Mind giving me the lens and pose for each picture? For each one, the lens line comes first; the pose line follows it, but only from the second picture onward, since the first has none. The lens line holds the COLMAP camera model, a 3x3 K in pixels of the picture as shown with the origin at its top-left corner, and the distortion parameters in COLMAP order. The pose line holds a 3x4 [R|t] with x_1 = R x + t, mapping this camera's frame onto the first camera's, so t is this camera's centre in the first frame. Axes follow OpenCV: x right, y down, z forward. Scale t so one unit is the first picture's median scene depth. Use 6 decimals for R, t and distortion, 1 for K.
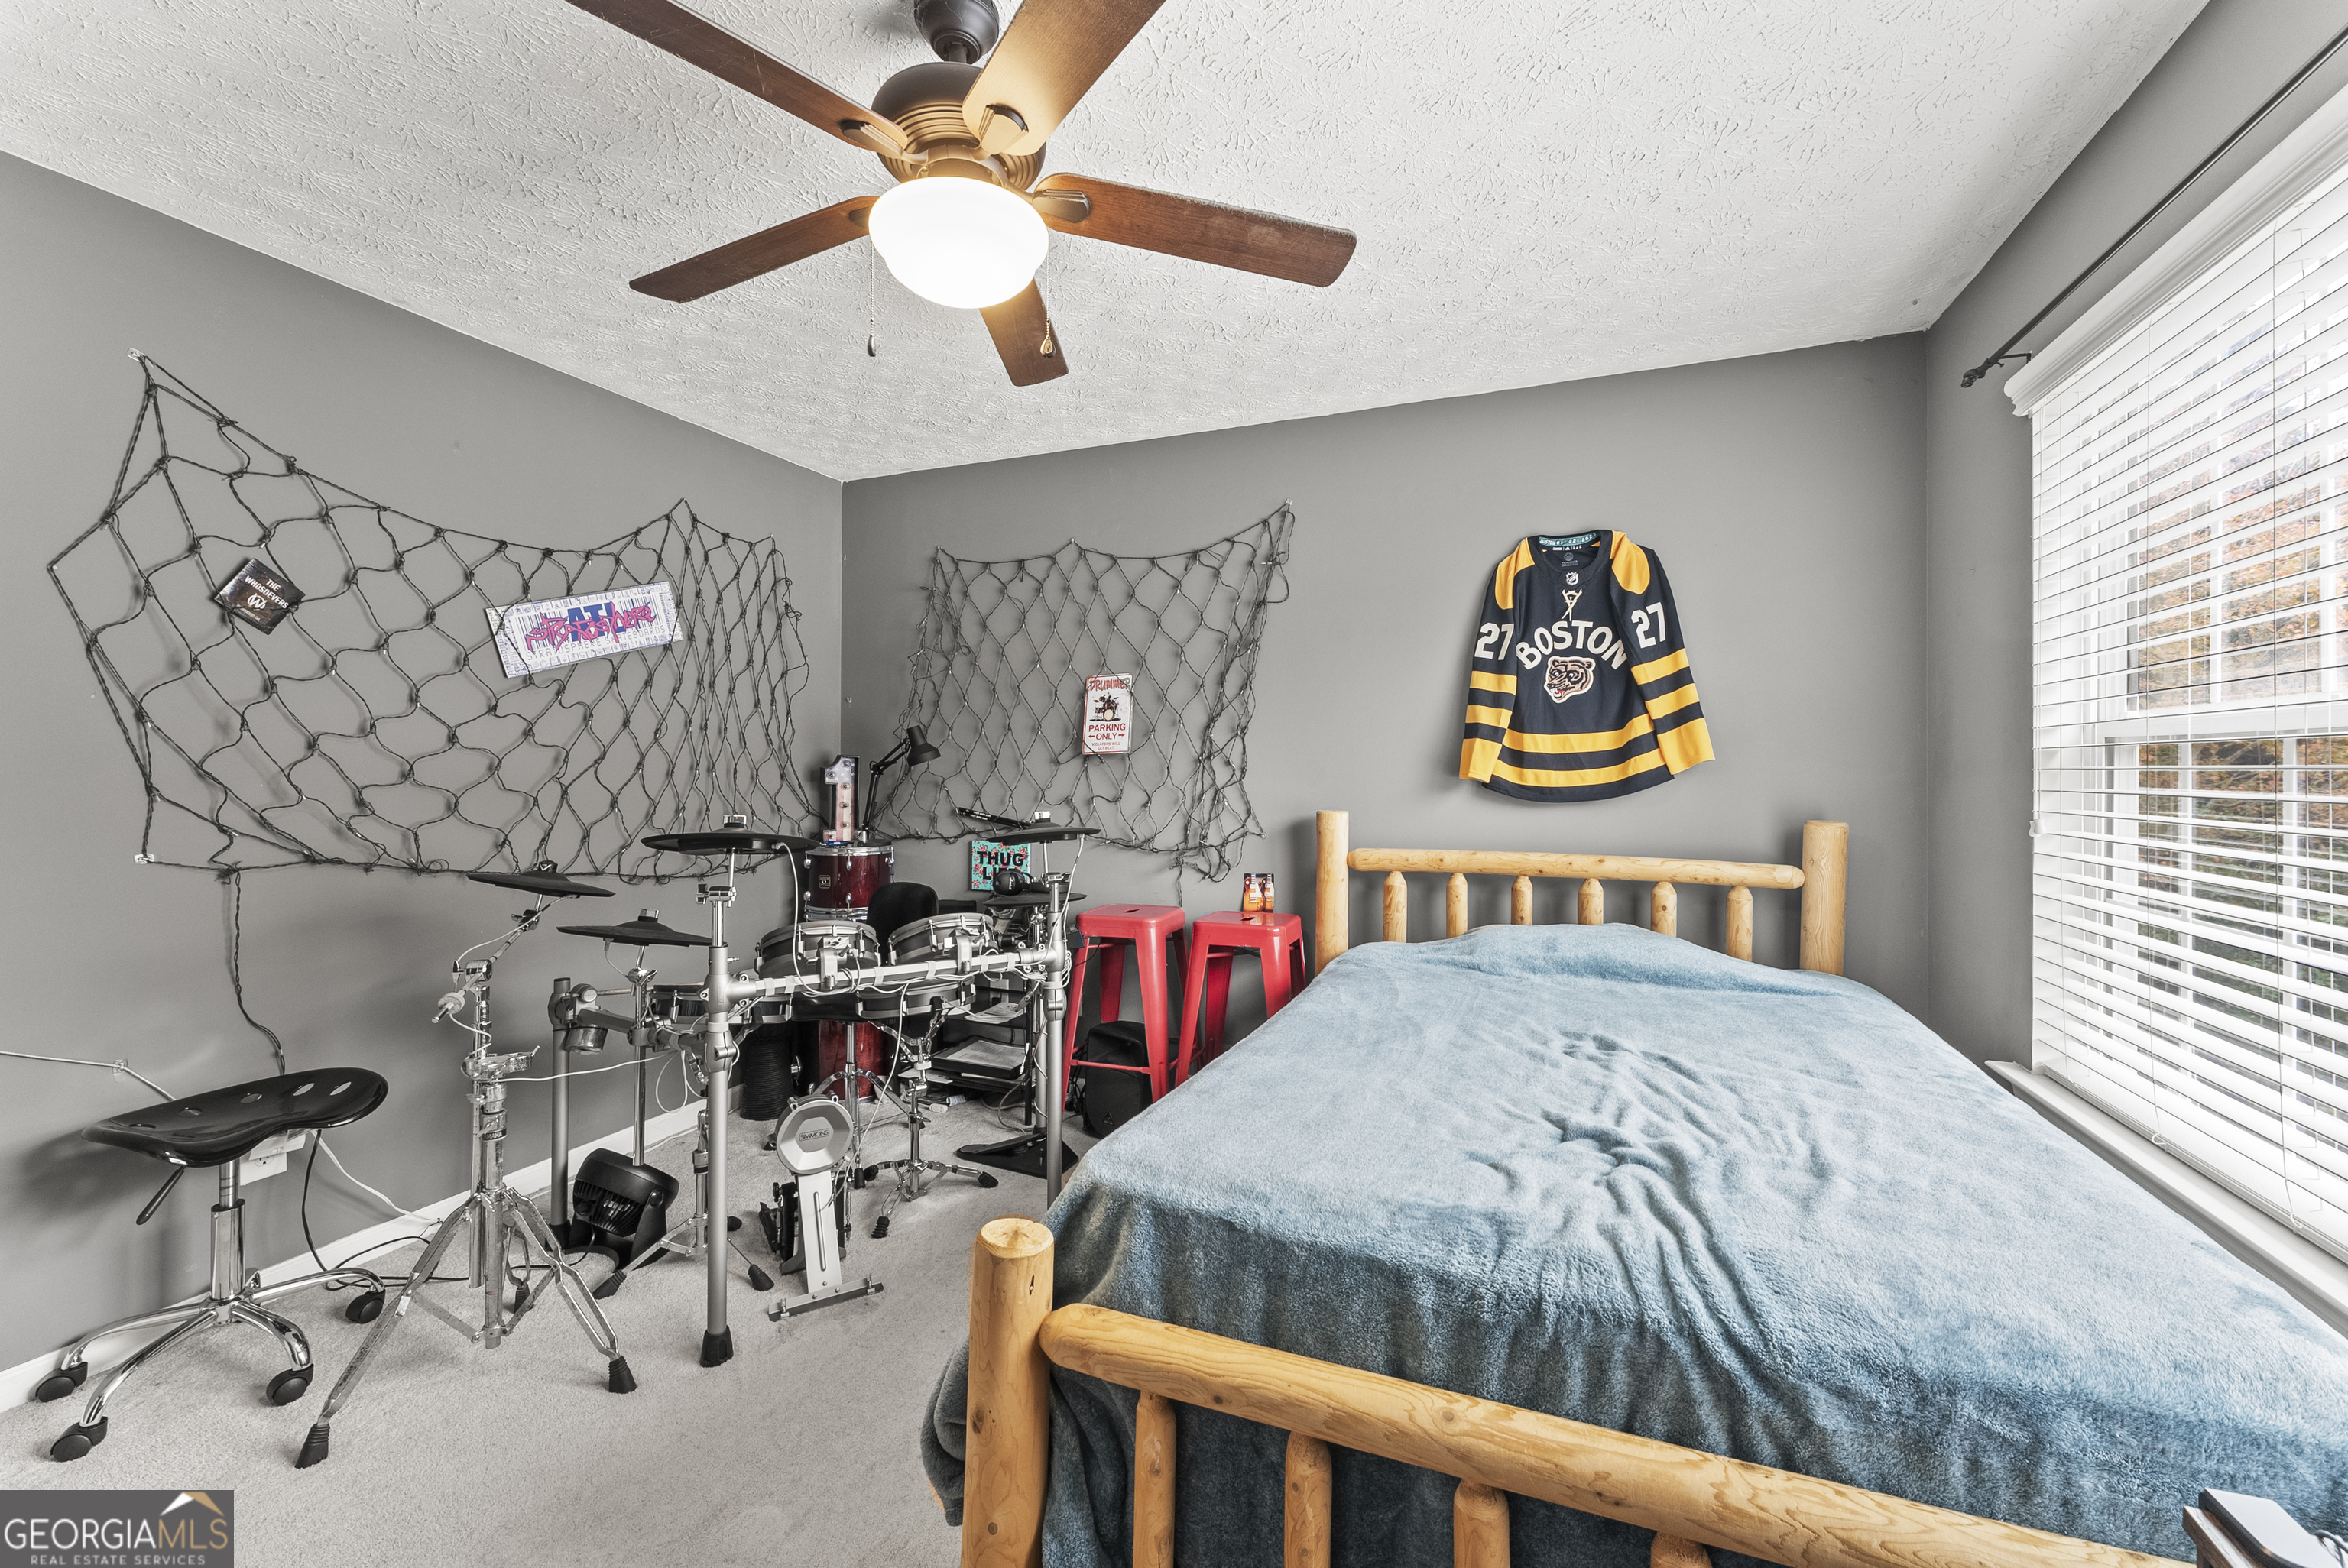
lens RADIAL K [[947.4, 0, 1175.2], [0, 947.4, 769.5], [0, 0, 1]] dist [0.001361, -0.000038]
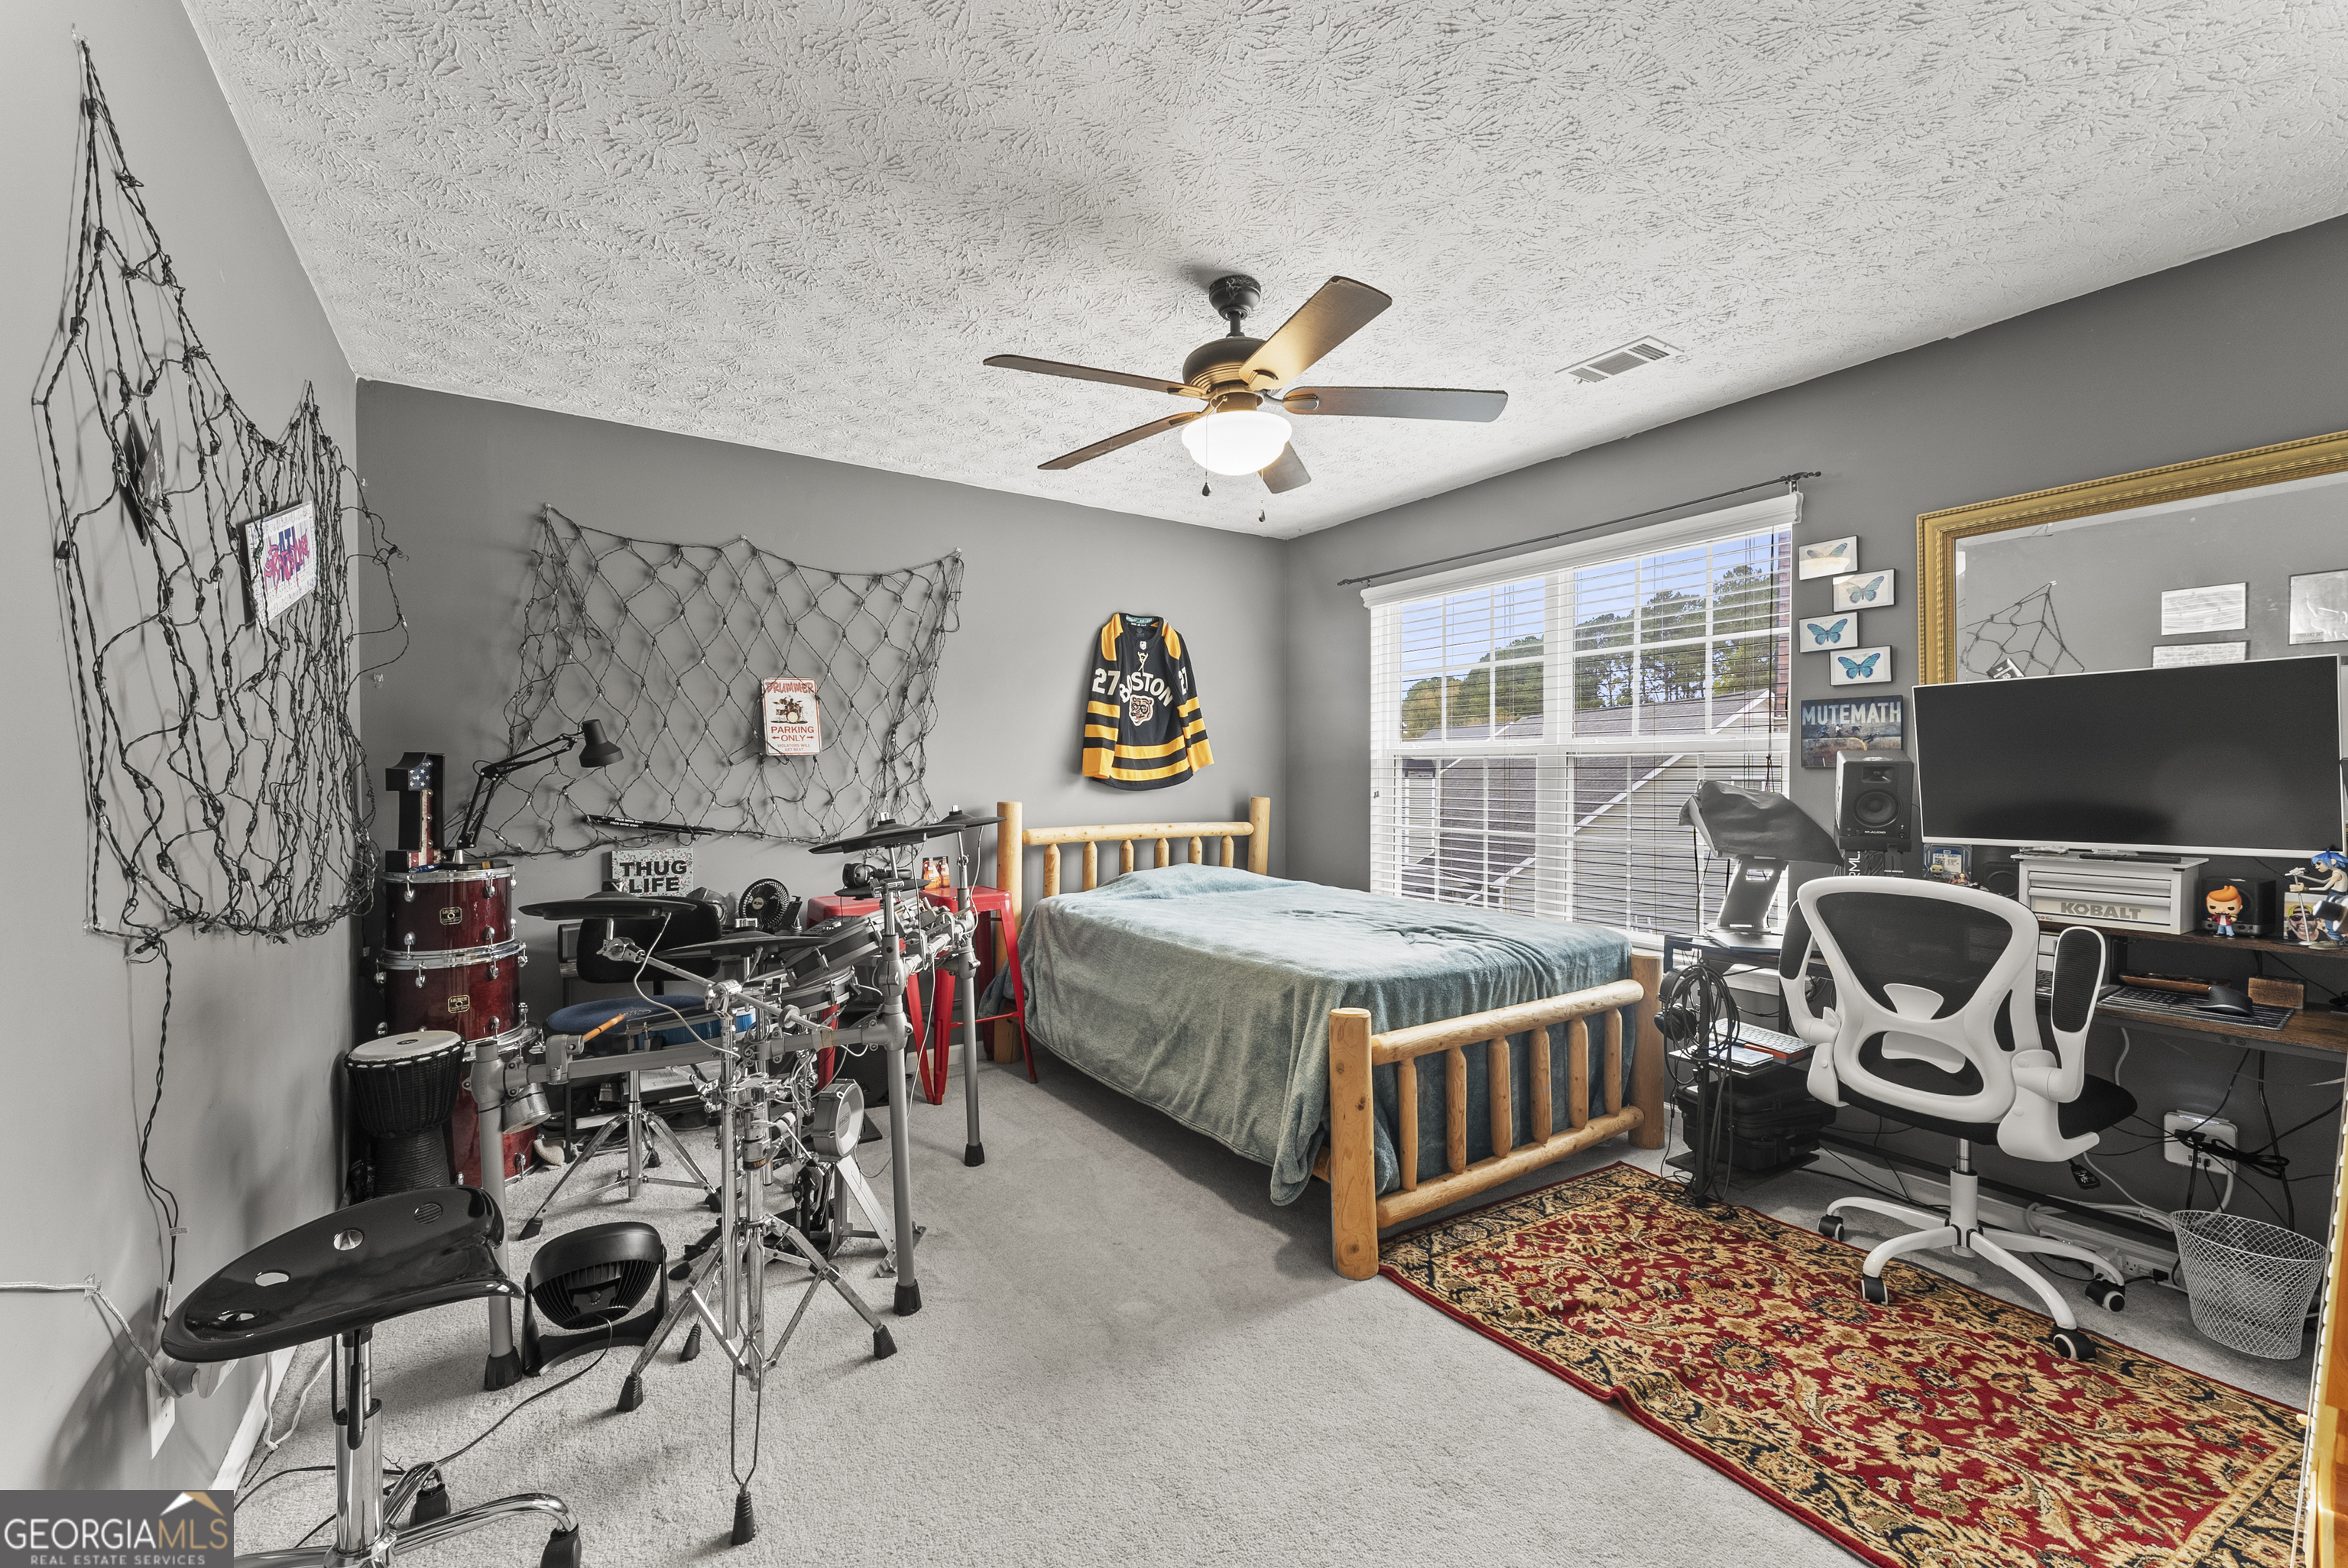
lens RADIAL K [[947.4, 0, 1170.0], [0, 947.4, 785.1], [0, 0, 1]] dist [0.001361, -0.000038]
pose [[0.562399, -0.016061, 0.826710, -0.797901], [0.002717, 0.999842, 0.017576, -0.001046], [-0.826862, -0.007638, 0.562353, 0.092260]]
